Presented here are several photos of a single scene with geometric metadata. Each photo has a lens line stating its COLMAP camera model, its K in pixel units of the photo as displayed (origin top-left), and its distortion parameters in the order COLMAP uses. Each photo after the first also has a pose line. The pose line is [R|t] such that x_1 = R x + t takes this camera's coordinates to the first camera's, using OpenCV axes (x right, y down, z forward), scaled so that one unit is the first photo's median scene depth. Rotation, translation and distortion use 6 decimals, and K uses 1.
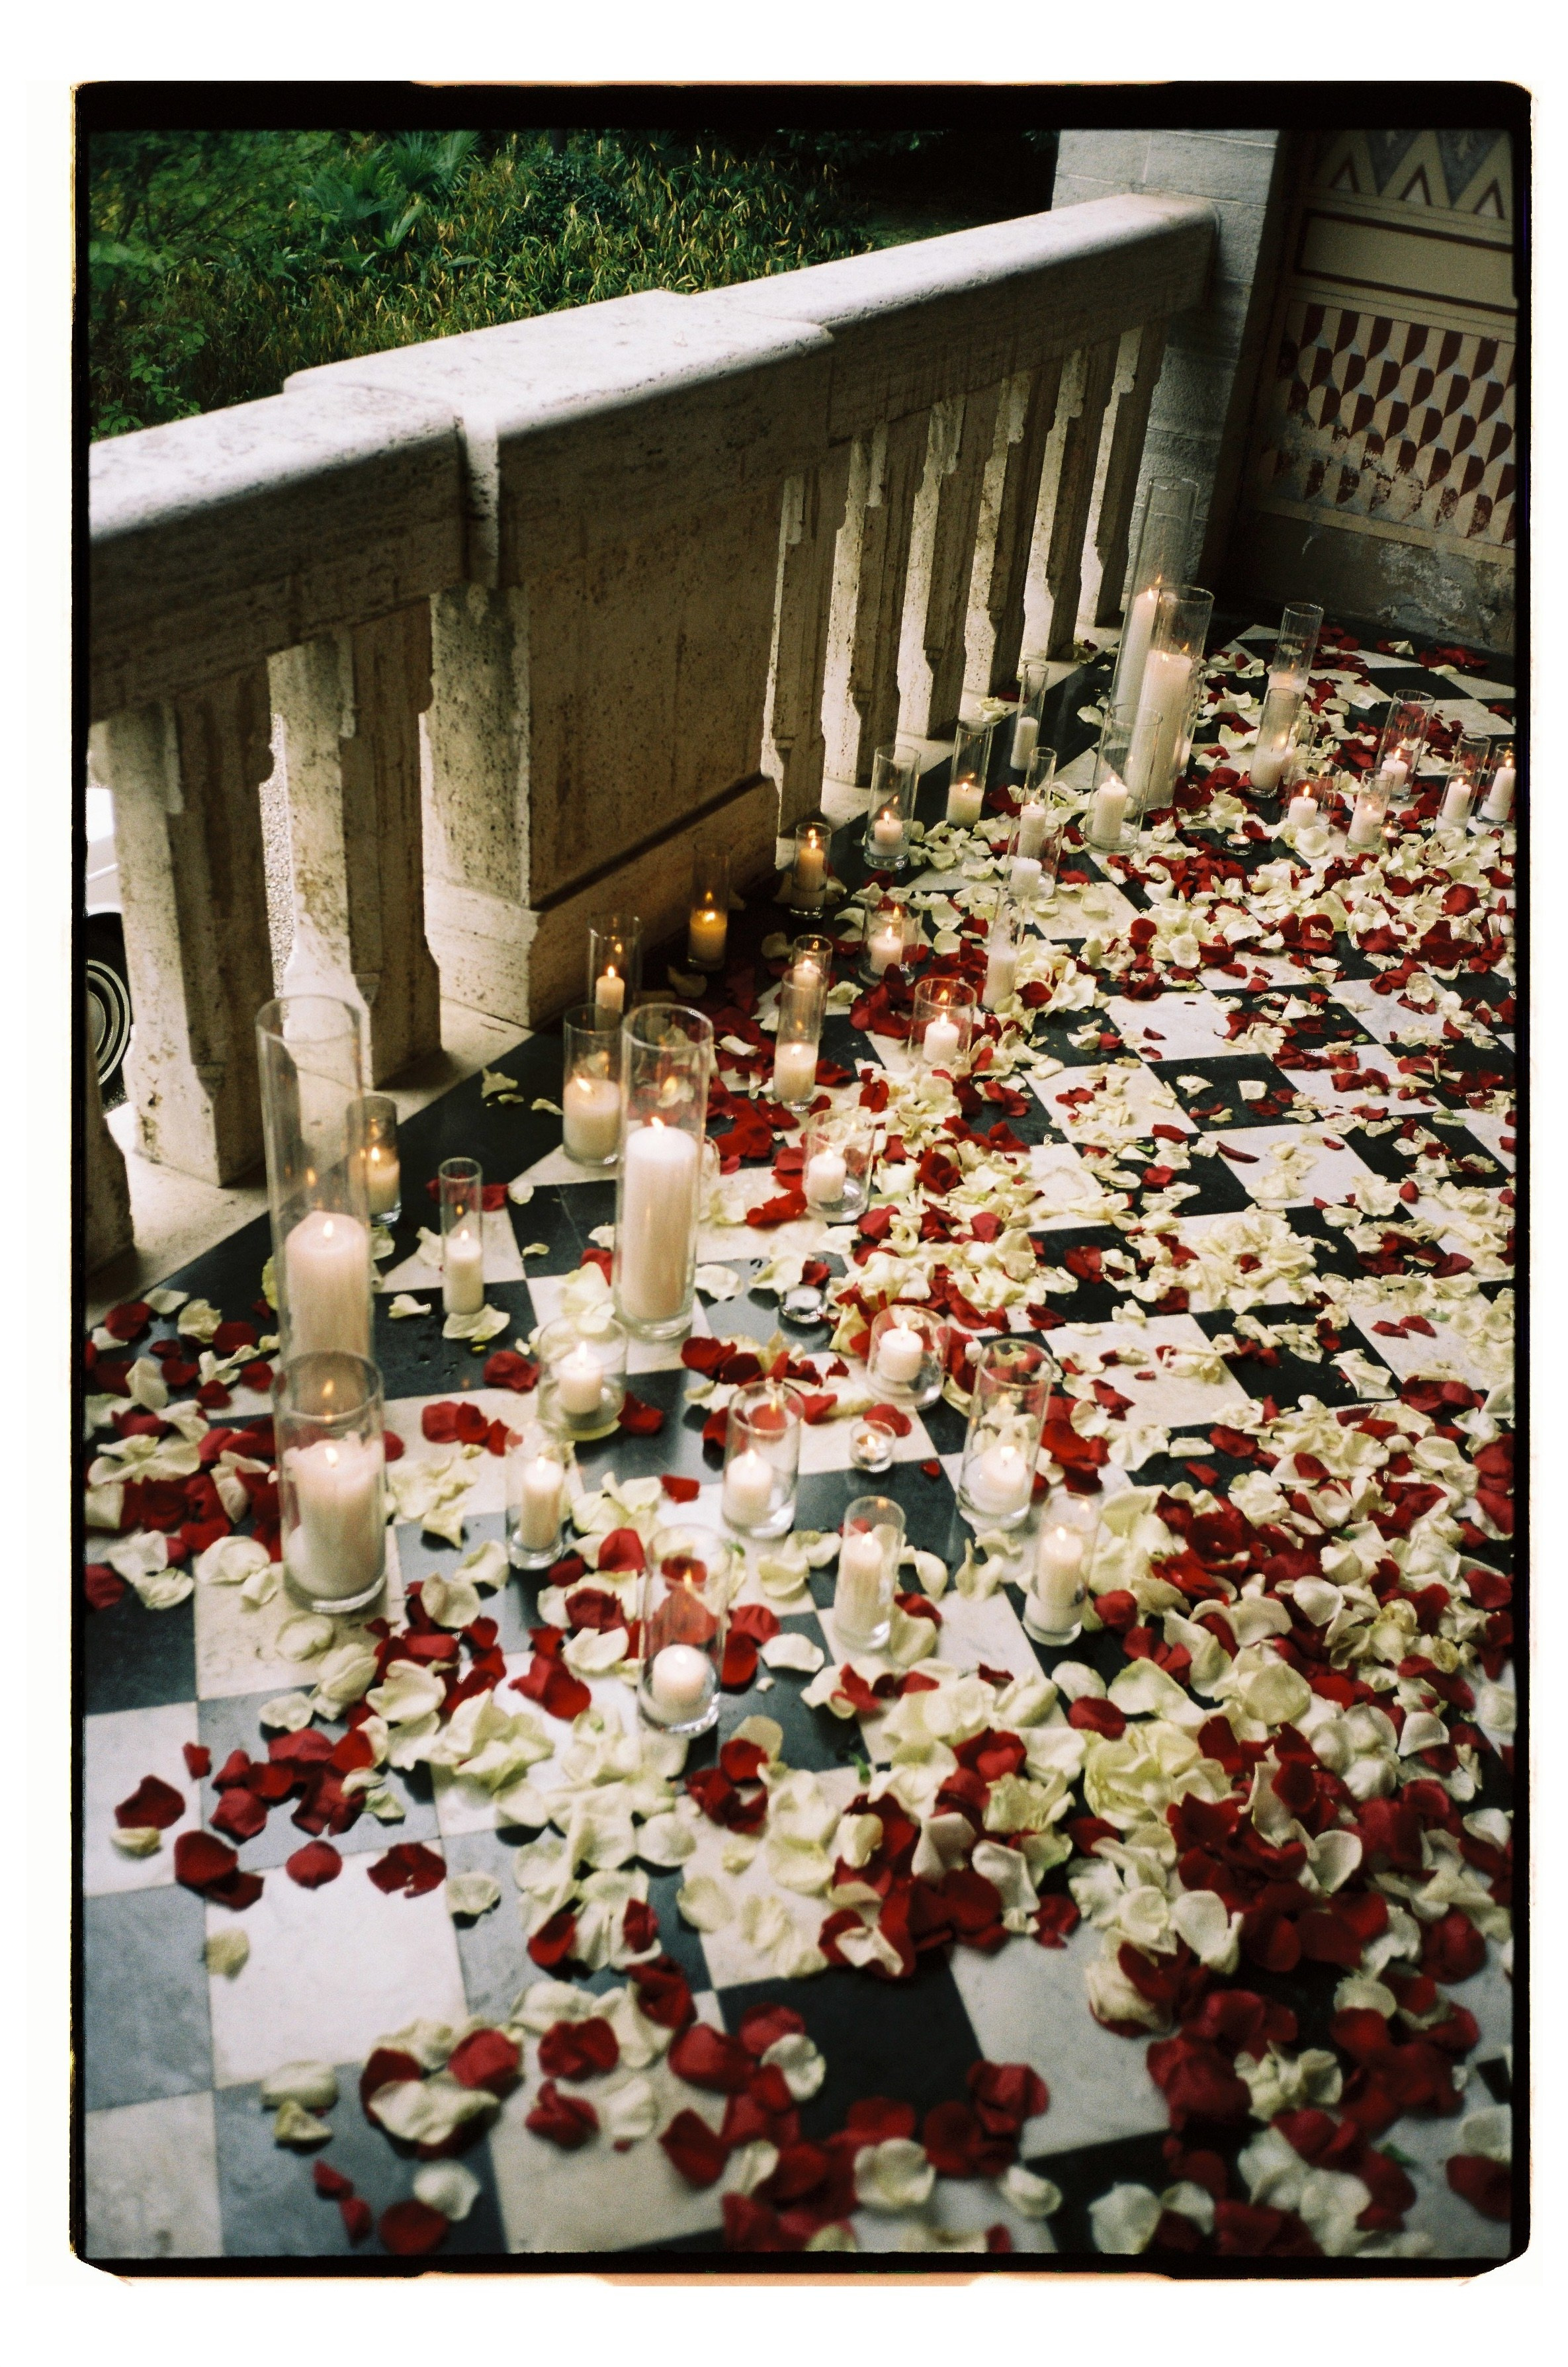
lens RADIAL K [[2008.8, 0, 850.5], [0, 2008.8, 1188.0], [0, 0, 1]] dist [0.126463, -0.445458]
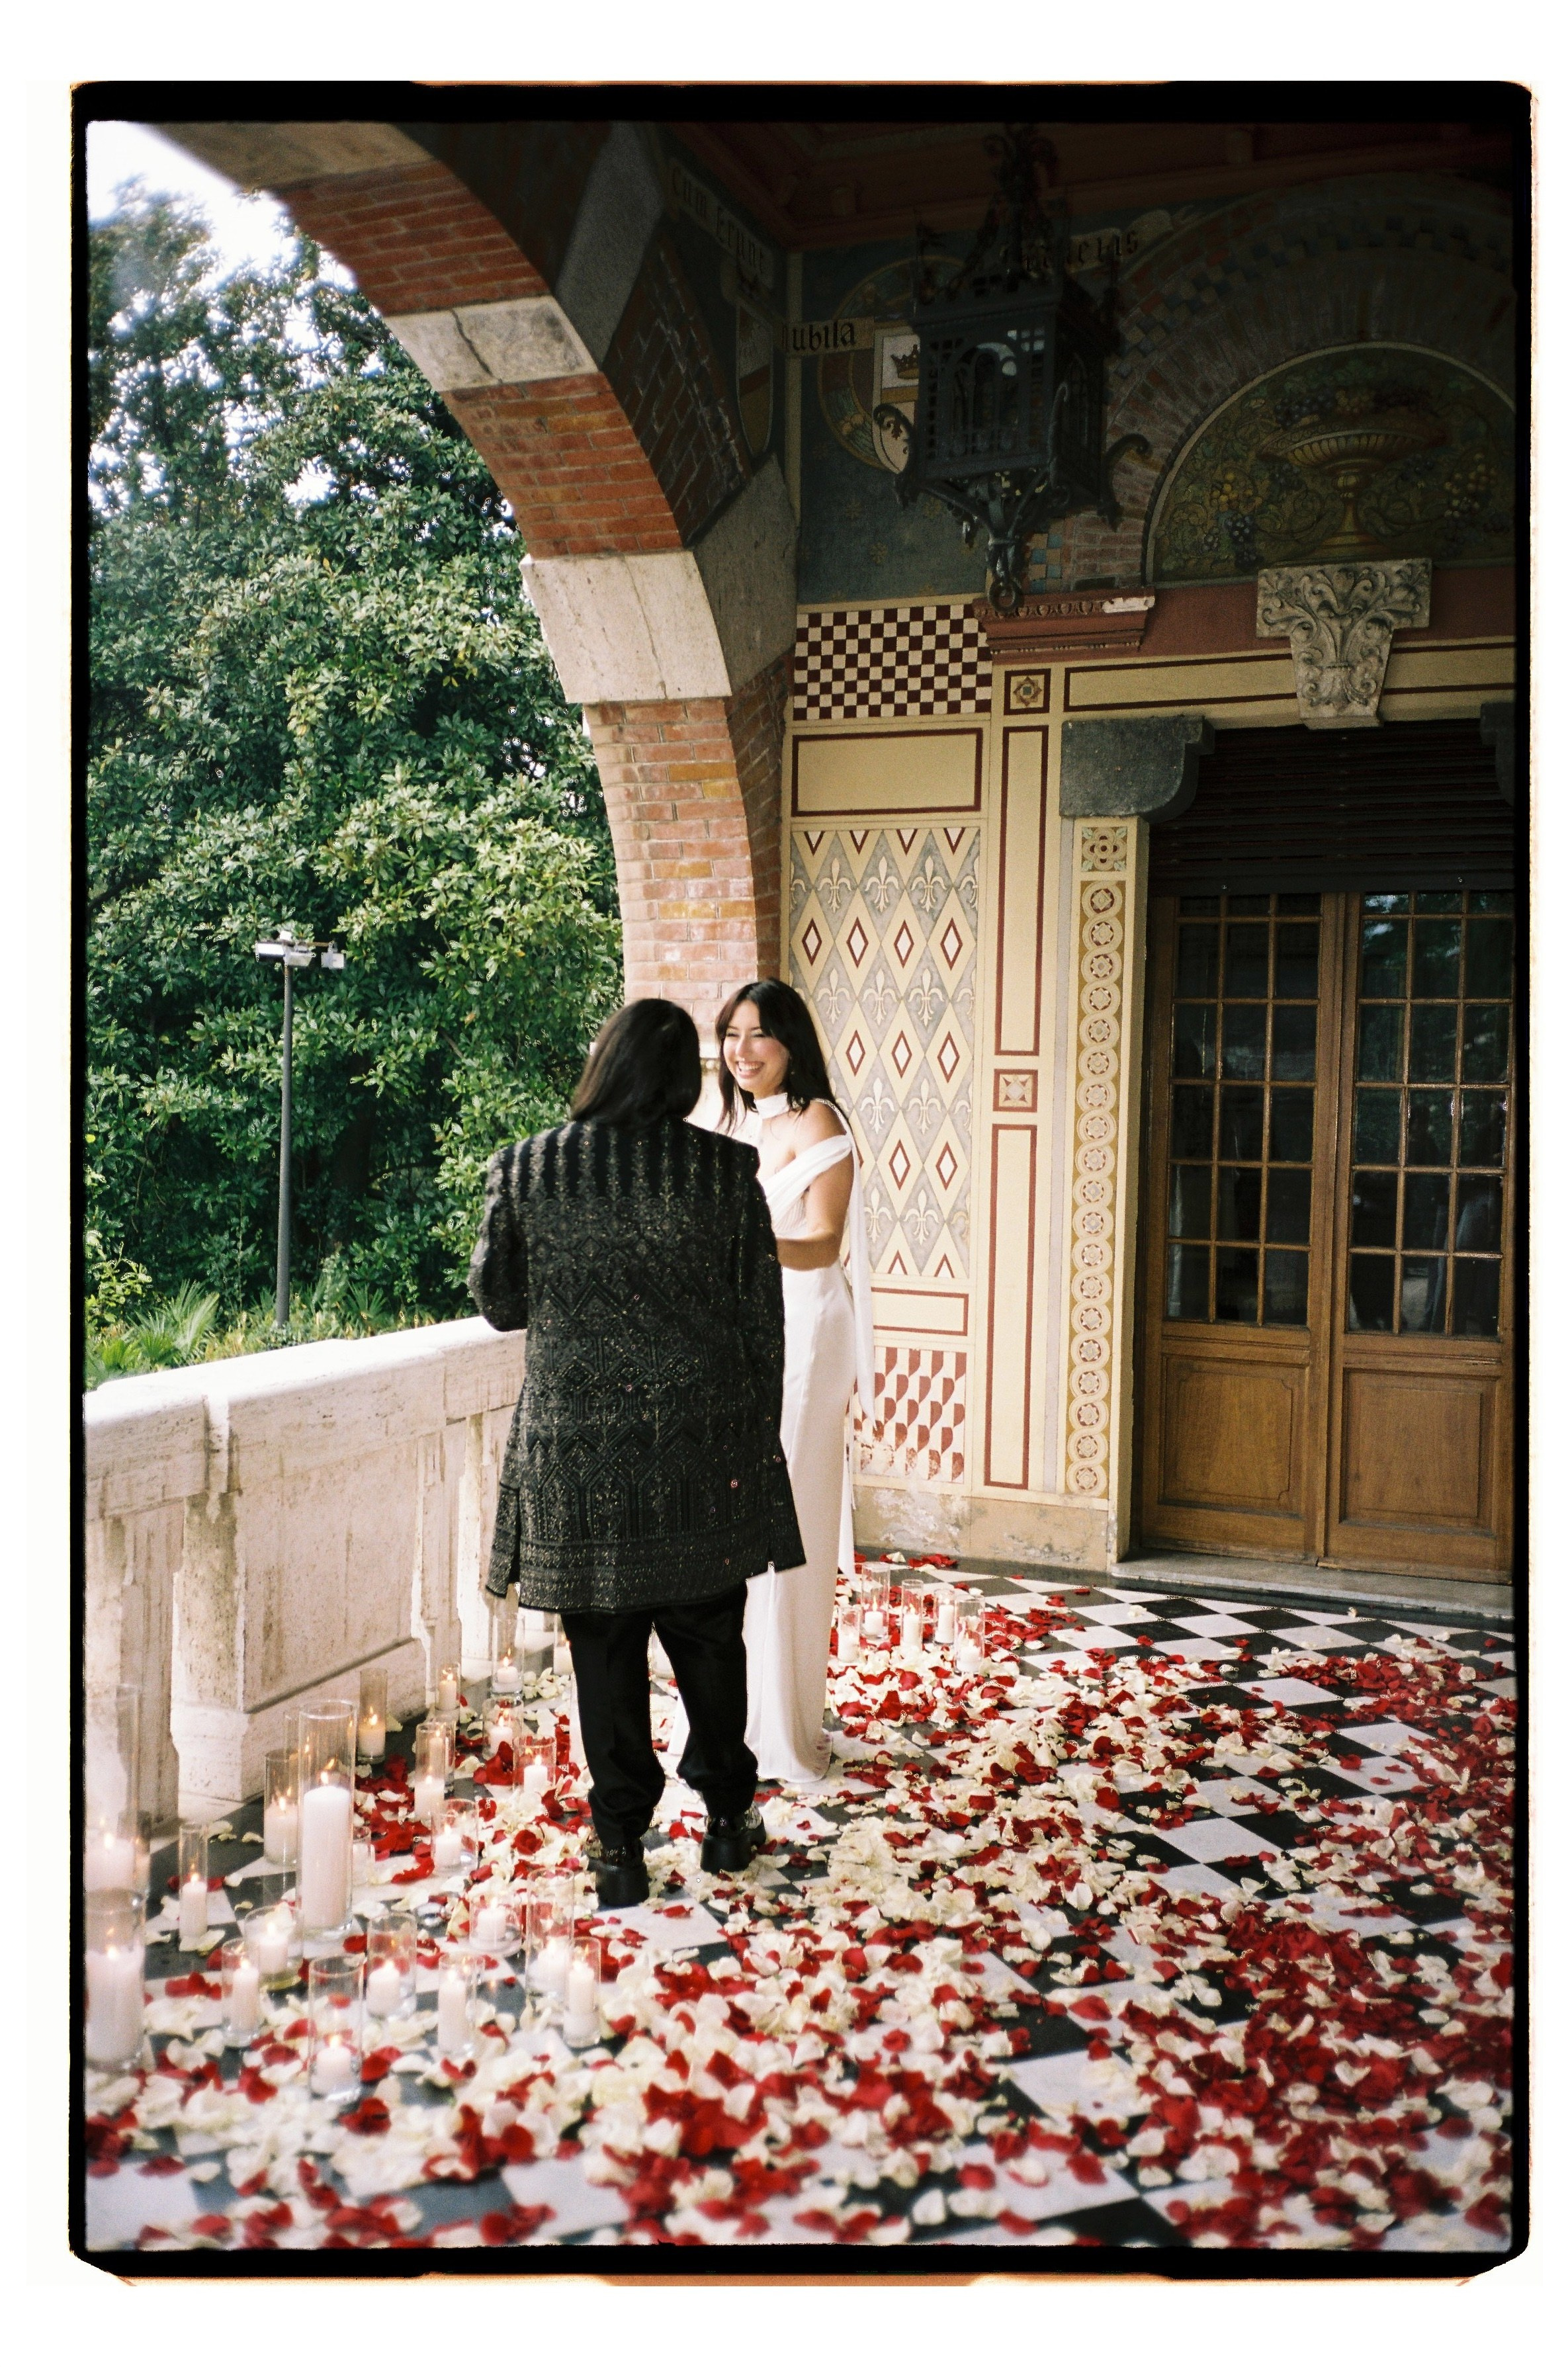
lens RADIAL K [[1851.8, 0, 833.4], [0, 1851.8, 1239.5], [0, 0, 1]] dist [0.123701, -0.219195]
pose [[0.983880, -0.072669, 0.163402, 0.078308], [0.142714, 0.869673, -0.472547, 0.317015], [-0.107767, 0.488250, 0.866025, -0.478280]]
